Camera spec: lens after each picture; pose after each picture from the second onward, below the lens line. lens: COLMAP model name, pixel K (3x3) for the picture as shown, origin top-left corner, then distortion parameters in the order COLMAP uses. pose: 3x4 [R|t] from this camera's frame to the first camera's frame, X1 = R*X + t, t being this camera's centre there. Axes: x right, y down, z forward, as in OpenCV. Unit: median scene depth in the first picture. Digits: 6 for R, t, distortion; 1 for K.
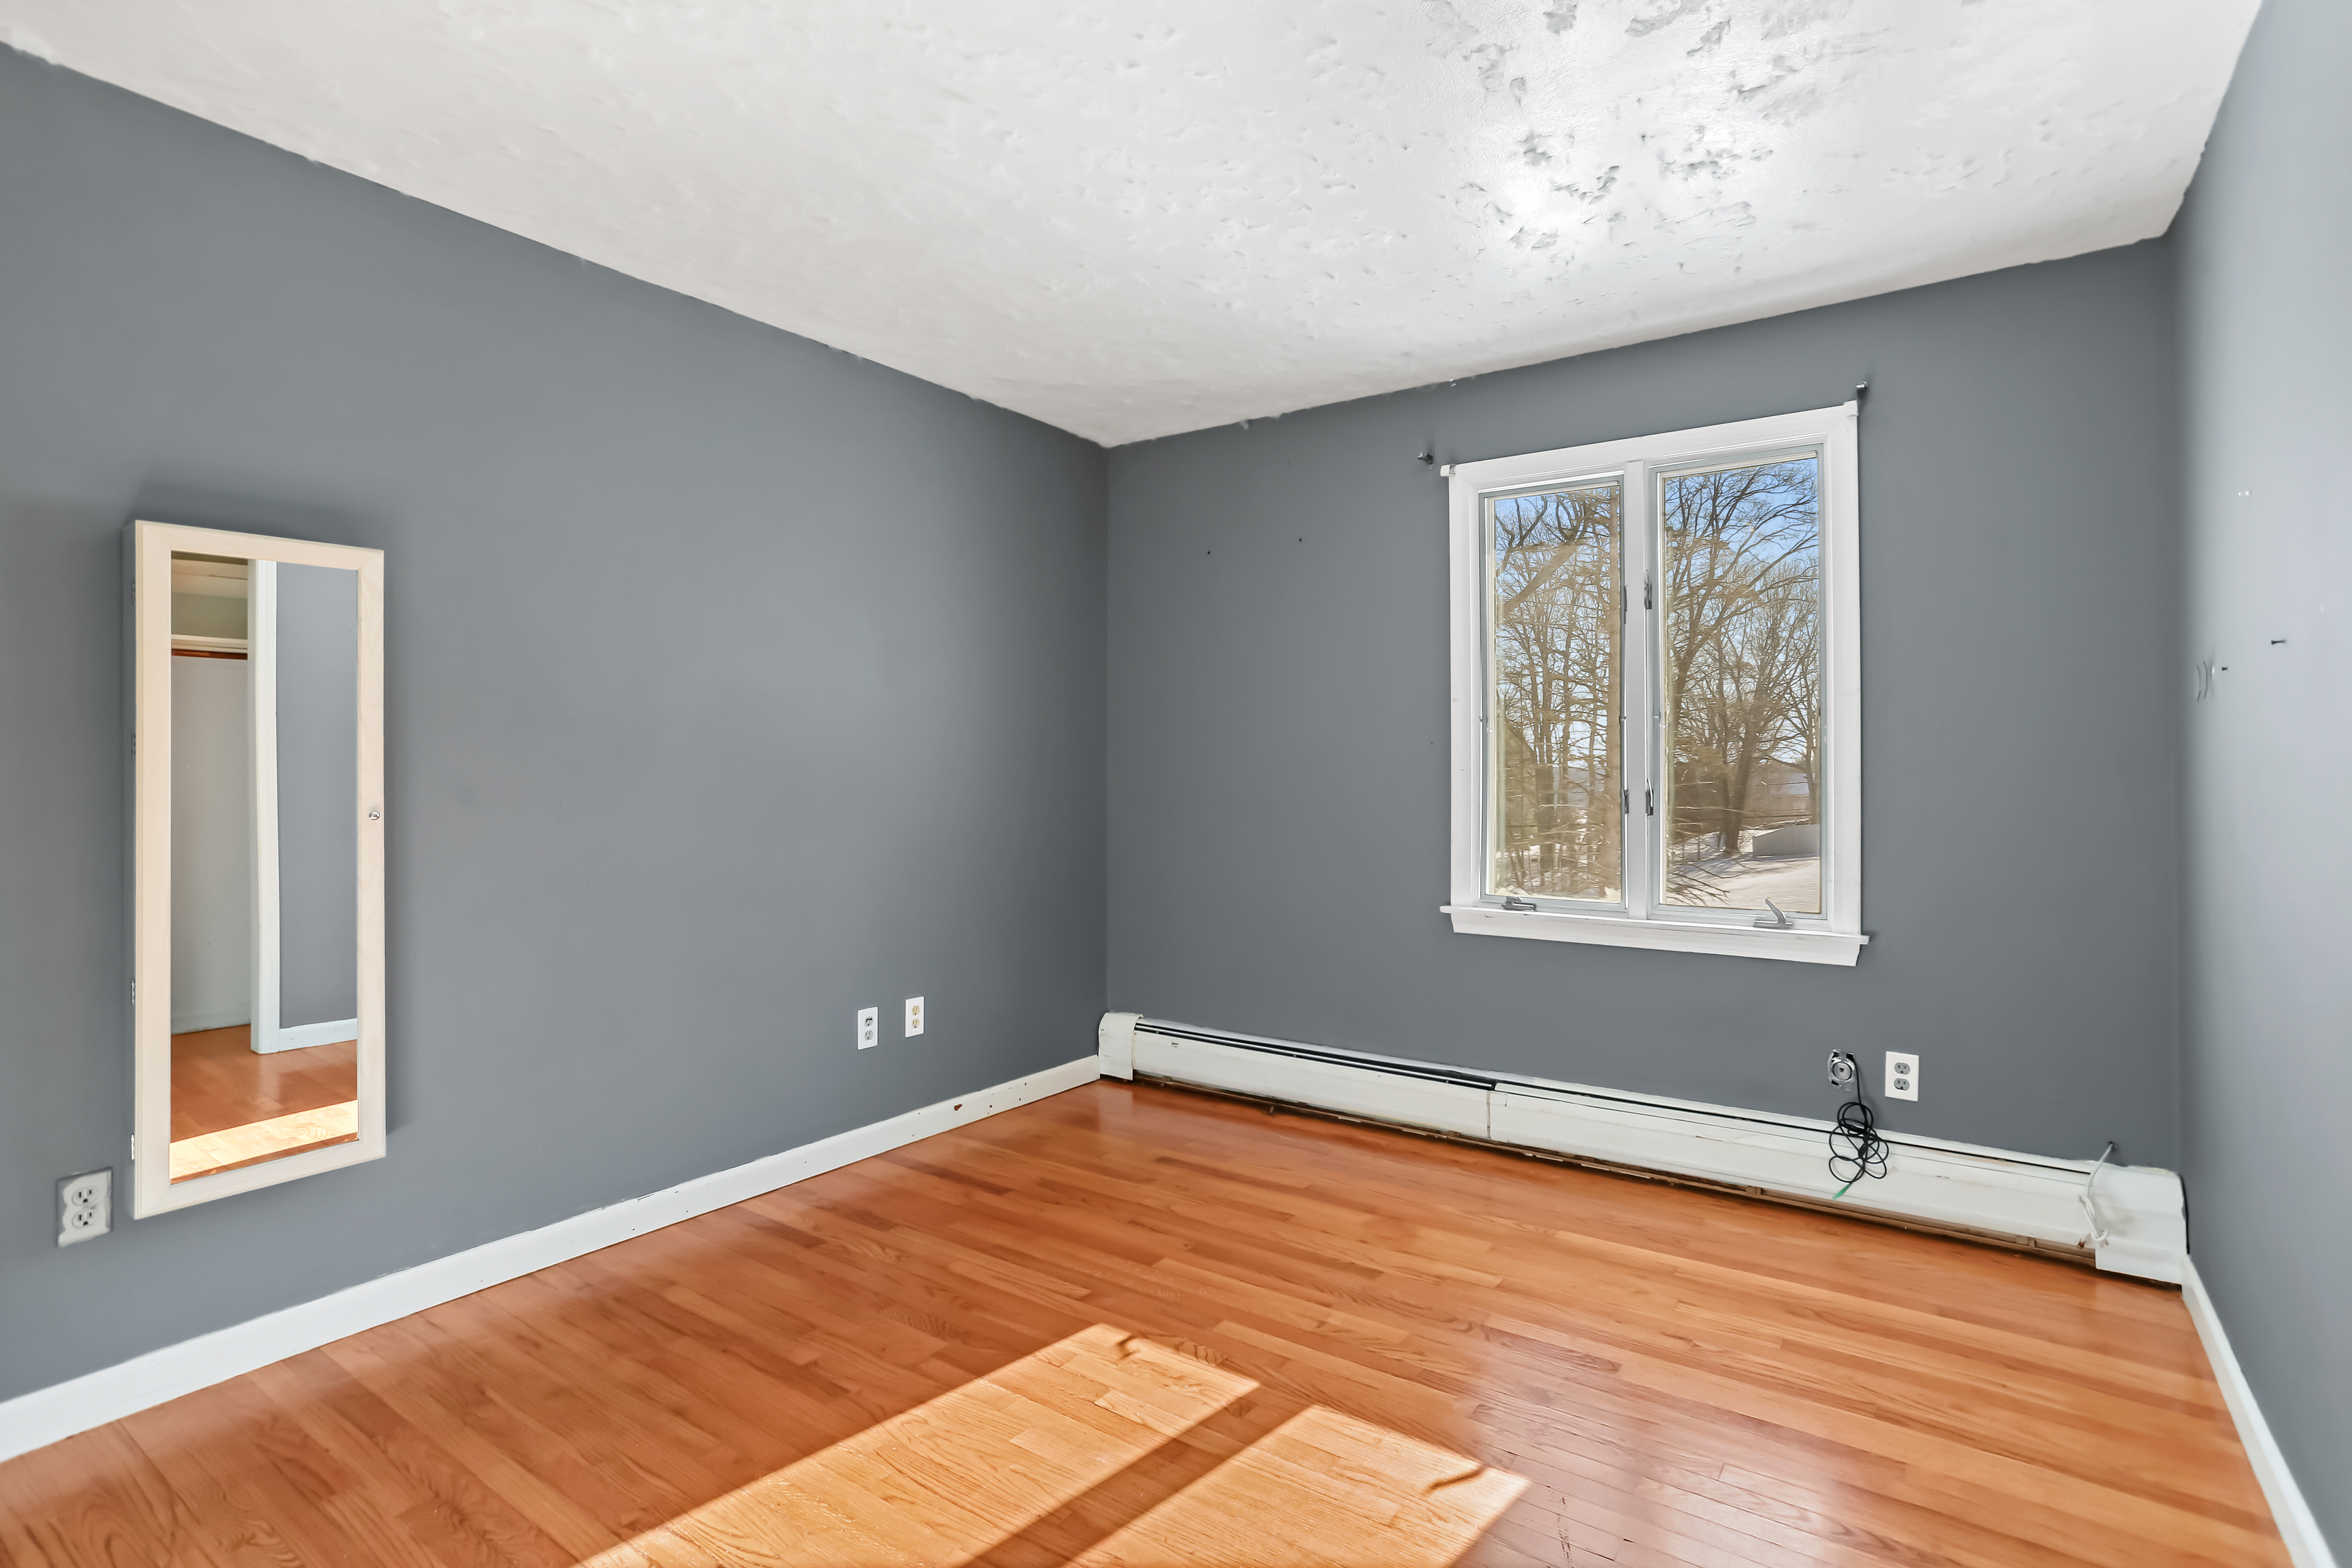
lens RADIAL K [[1131.8, 0, 1168.3], [0, 1131.8, 775.1], [0, 0, 1]] dist [0.012967, 0.000786]
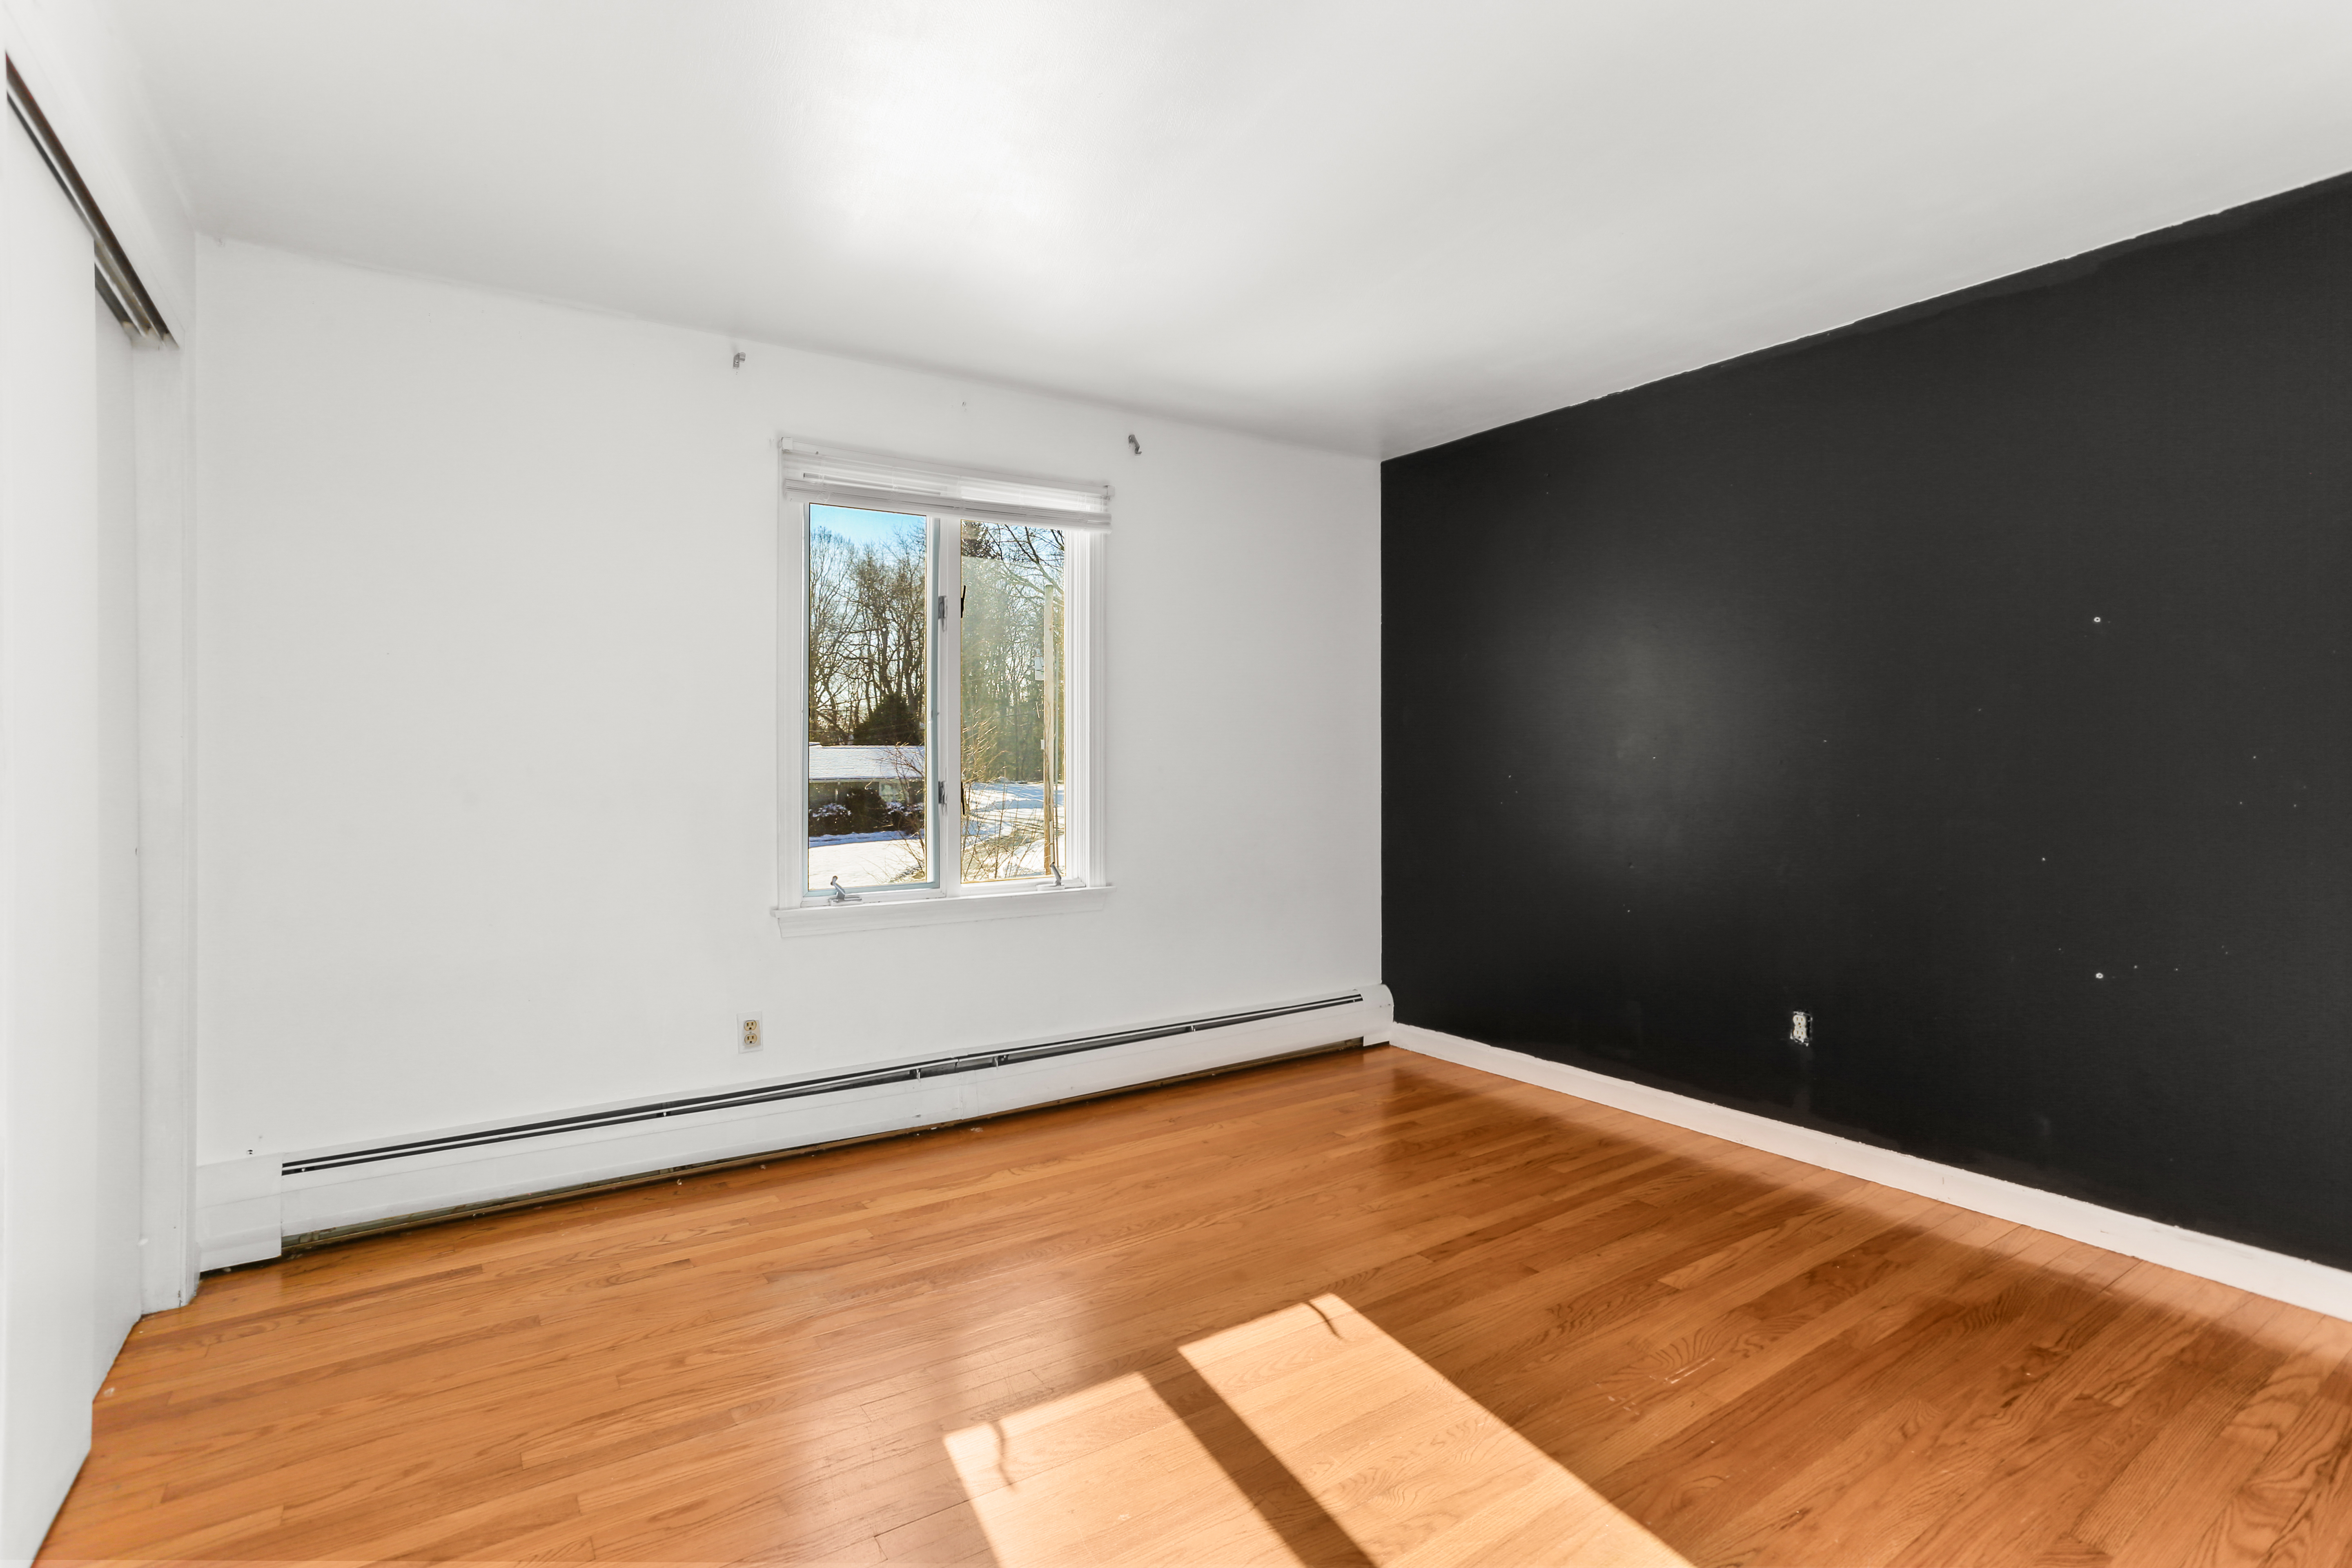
lens RADIAL K [[1110.7, 0, 1175.0], [0, 1110.7, 757.6], [0, 0, 1]] dist [-0.032663, 0.036097]
pose [[0.346221, 0.006563, 0.938130, -0.614193], [-0.002961, 0.999978, -0.005903, -0.010231], [-0.938148, -0.000734, 0.346233, 0.439276]]
